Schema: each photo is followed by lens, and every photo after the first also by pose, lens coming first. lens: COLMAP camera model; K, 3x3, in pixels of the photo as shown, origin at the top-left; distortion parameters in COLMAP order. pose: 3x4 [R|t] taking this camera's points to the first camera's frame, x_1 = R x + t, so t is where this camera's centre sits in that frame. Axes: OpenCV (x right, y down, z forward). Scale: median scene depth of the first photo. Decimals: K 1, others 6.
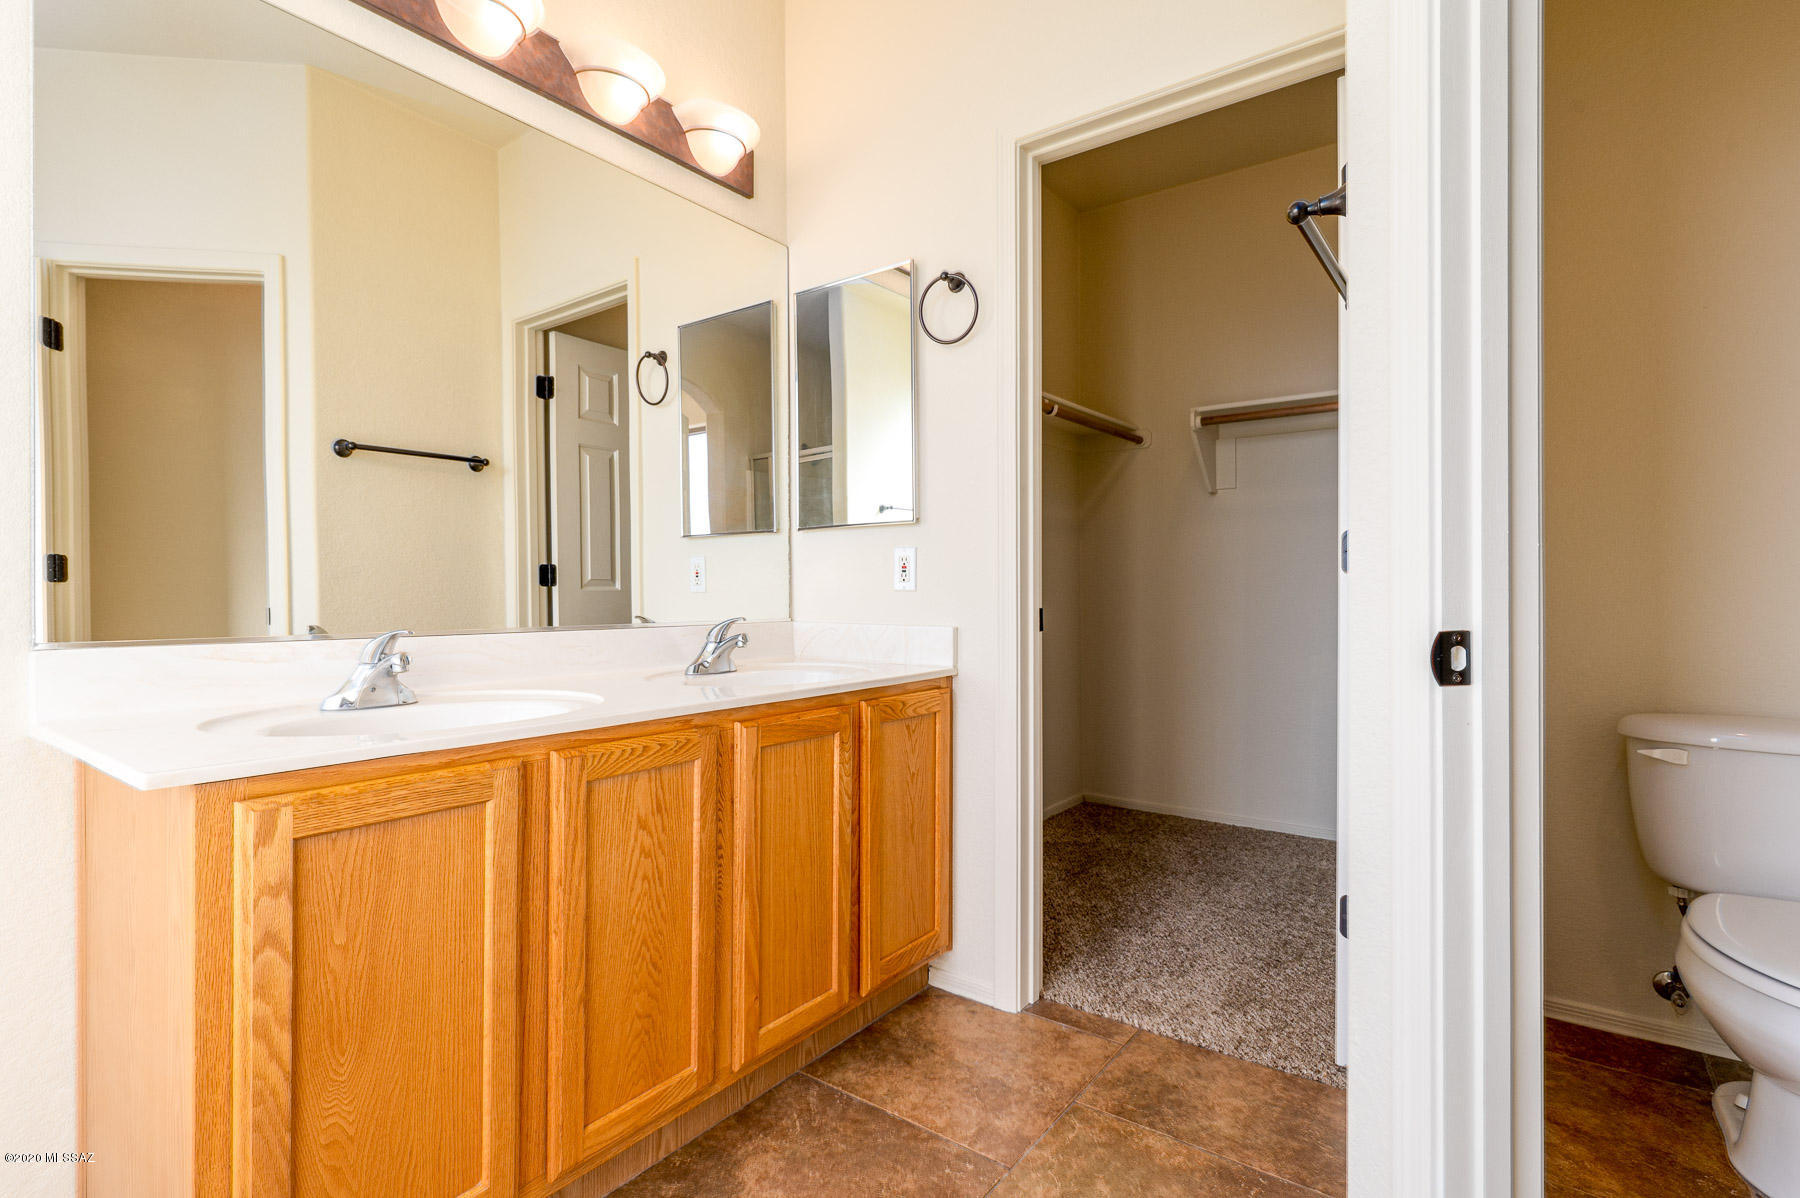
lens RADIAL K [[862.8, 0, 901.4], [0, 862.8, 597.0], [0, 0, 1]] dist [-0.001455, 0.000376]
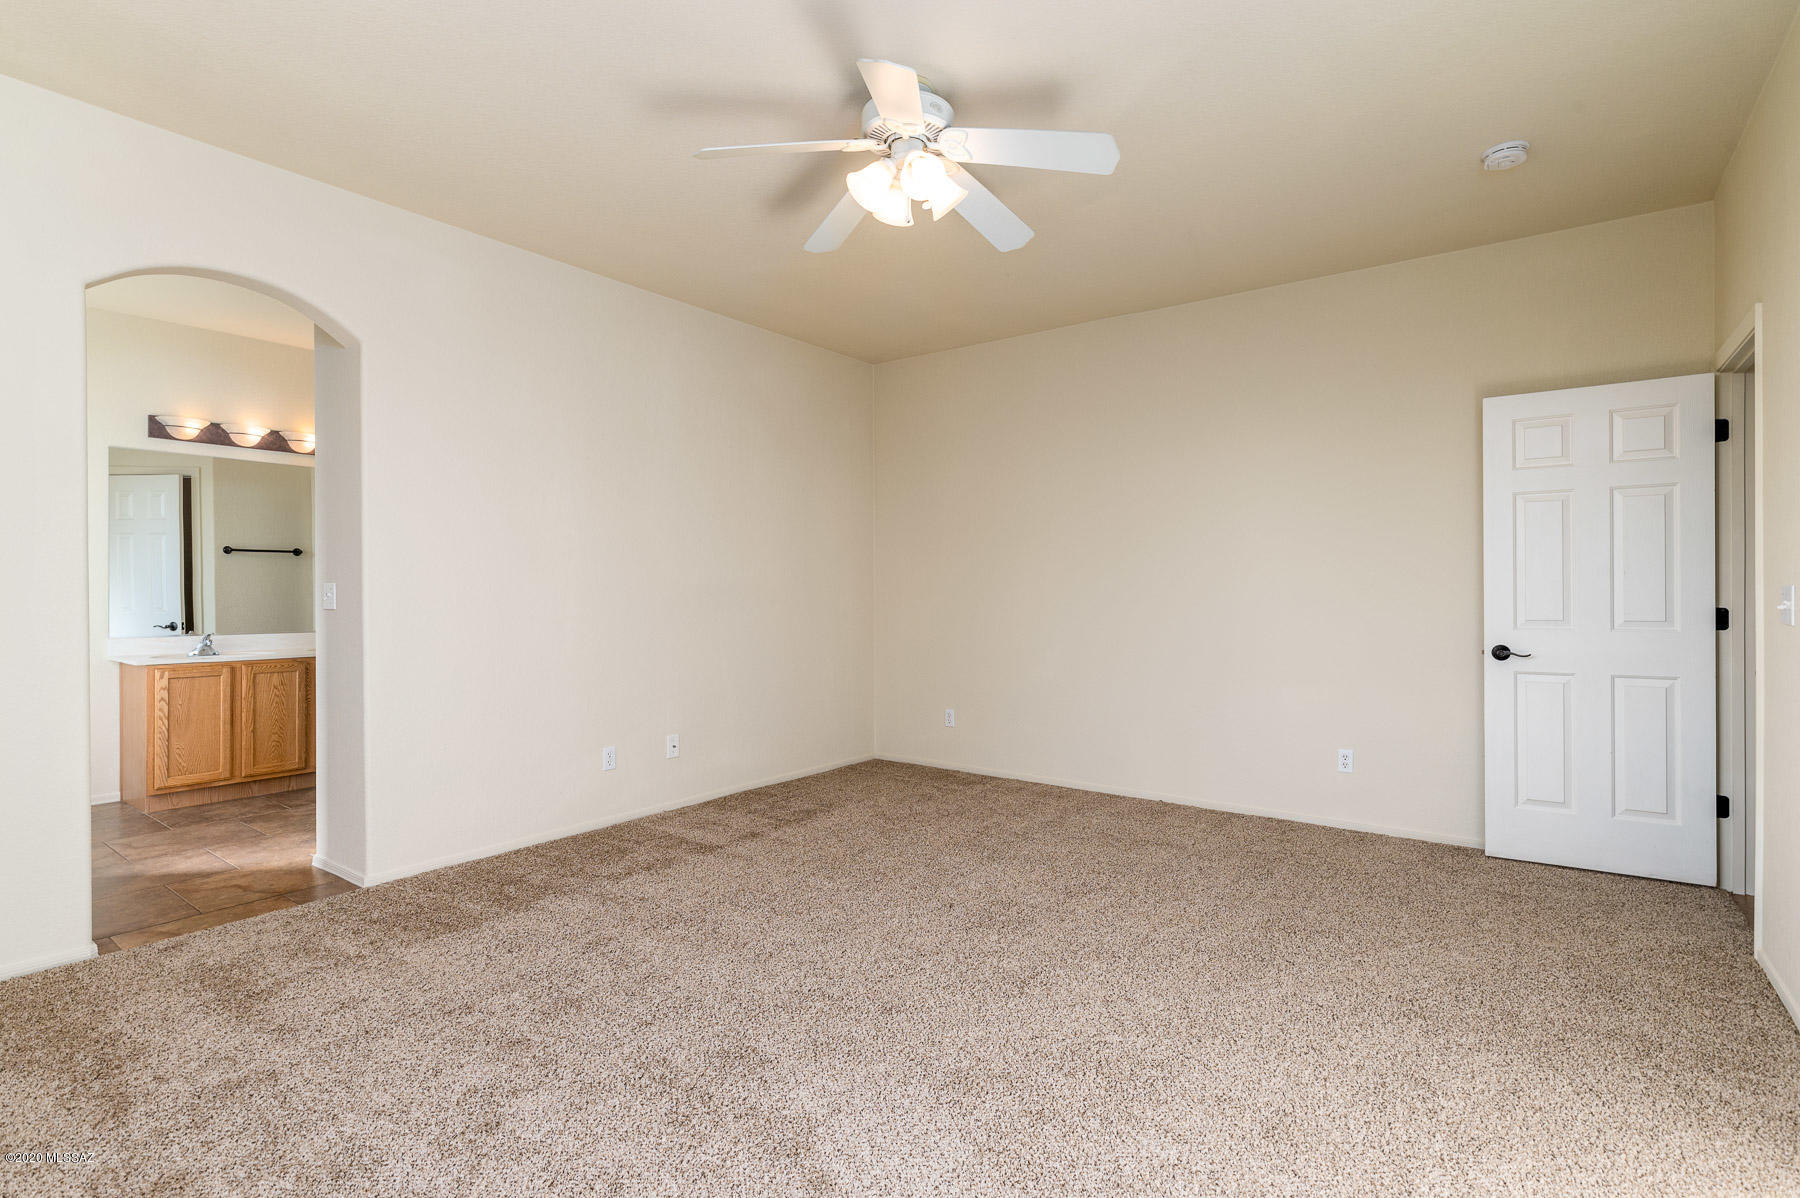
lens RADIAL K [[862.8, 0, 897.6], [0, 862.8, 591.7], [0, 0, 1]] dist [-0.001455, 0.000376]
pose [[1.000000, 0.000010, 0.000105, 2.144615], [-0.000009, 0.999987, -0.005040, -0.109165], [-0.000105, 0.005040, 0.999987, -2.427130]]
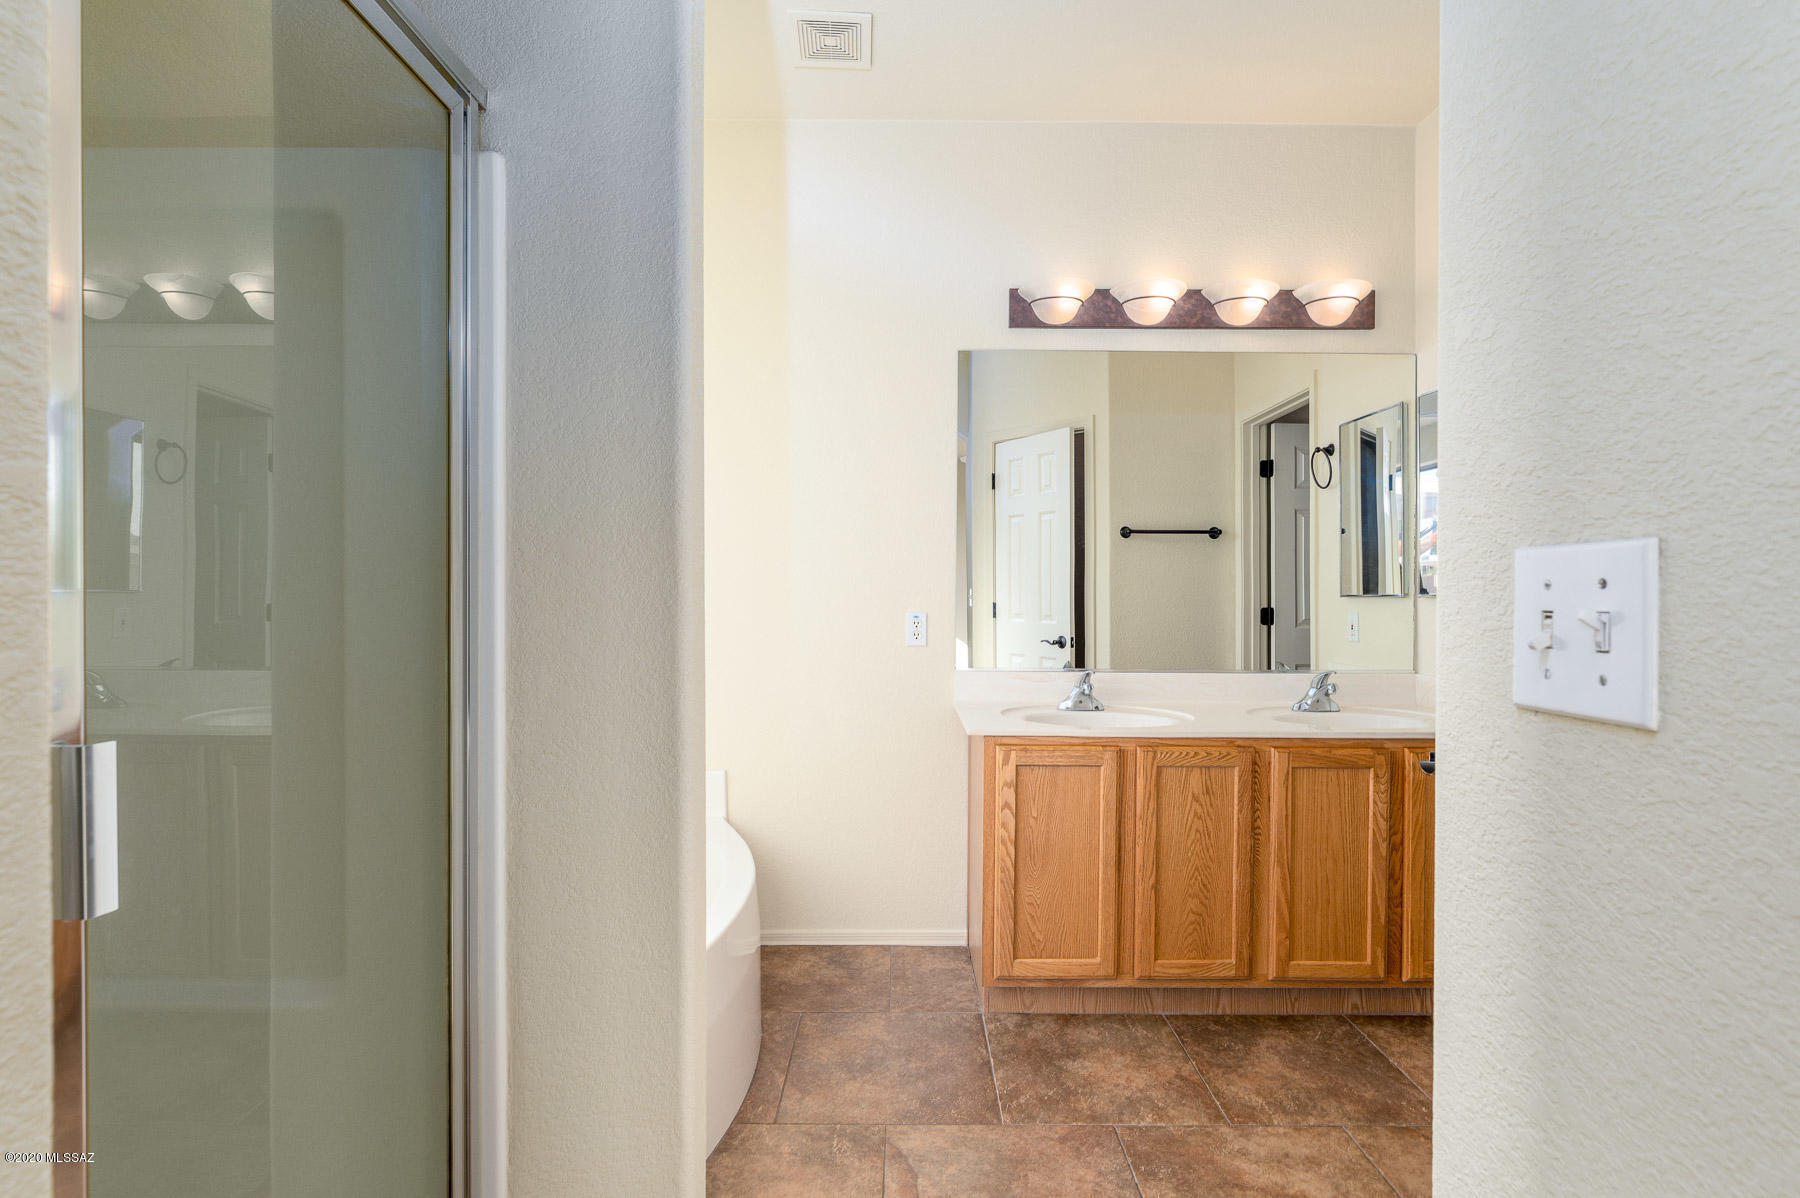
lens RADIAL K [[862.8, 0, 899.8], [0, 862.8, 599.1], [0, 0, 1]] dist [-0.001455, 0.000376]
pose [[0.598021, 0.010405, -0.801413, 0.654757], [-0.010135, 0.999934, 0.005420, -0.120841], [0.801417, 0.004881, 0.598087, -0.440497]]
